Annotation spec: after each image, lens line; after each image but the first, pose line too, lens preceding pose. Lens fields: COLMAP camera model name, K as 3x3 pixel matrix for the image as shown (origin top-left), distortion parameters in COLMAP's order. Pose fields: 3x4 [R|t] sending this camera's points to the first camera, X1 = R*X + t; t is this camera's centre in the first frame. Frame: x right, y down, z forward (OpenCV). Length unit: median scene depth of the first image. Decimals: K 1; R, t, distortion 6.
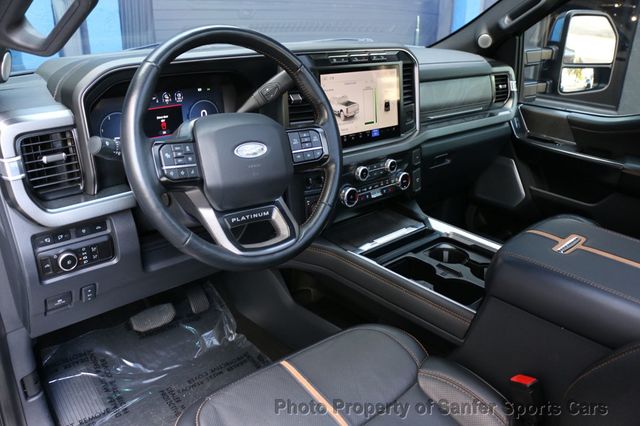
lens RADIAL K [[518.1, 0, 320.0], [0, 518.1, 213.0], [0, 0, 1]] dist [-0.163722, 0.140654]
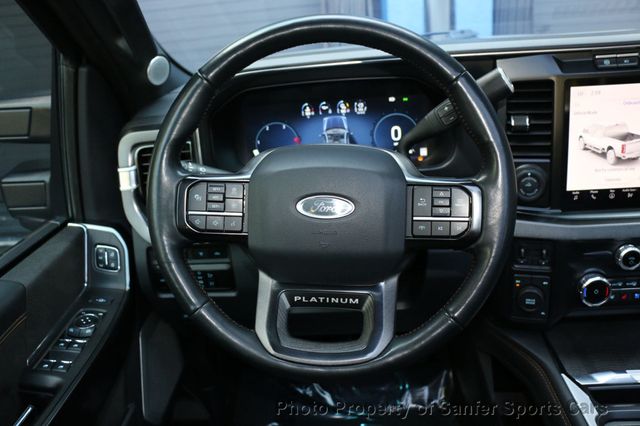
lens RADIAL K [[518.1, 0, 320.0], [0, 518.1, 213.0], [0, 0, 1]] dist [-0.163722, 0.140654]
pose [[0.701679, 0.201788, -0.683322, 0.227715], [-0.178795, 0.978237, 0.105280, -0.132470], [0.689695, 0.048302, 0.722487, 0.372467]]
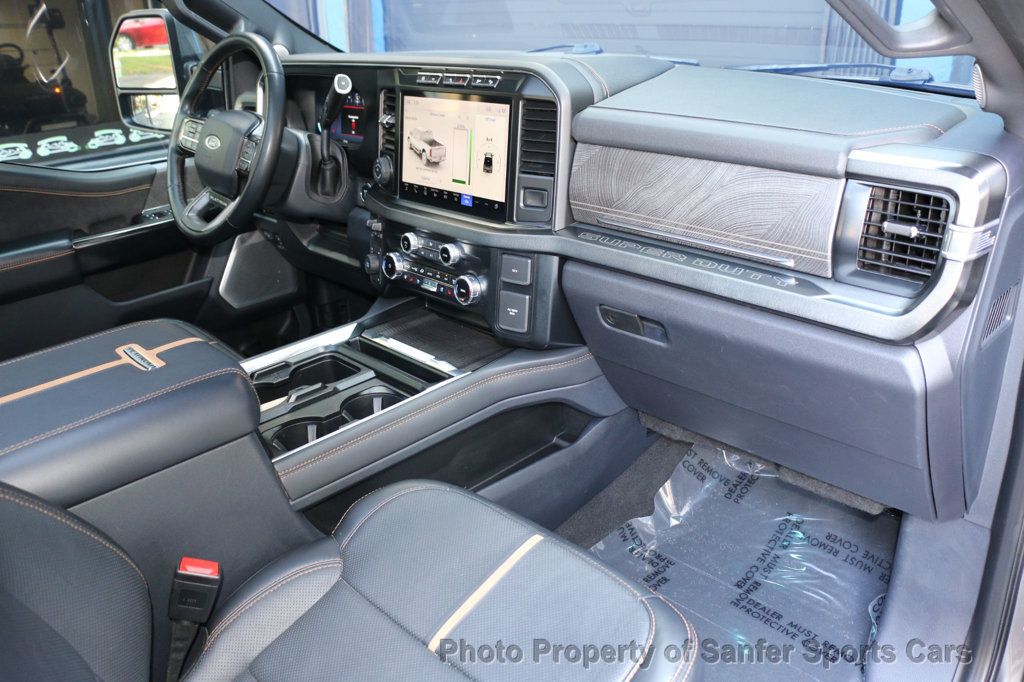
lens RADIAL K [[828.9, 0, 512.0], [0, 828.9, 341.0], [0, 0, 1]] dist [-0.163722, 0.140654]
pose [[0.052344, 0.370862, -0.927212, 1.263262], [-0.343377, 0.878555, 0.332015, -0.407614], [0.937738, 0.301004, 0.173333, 1.054617]]
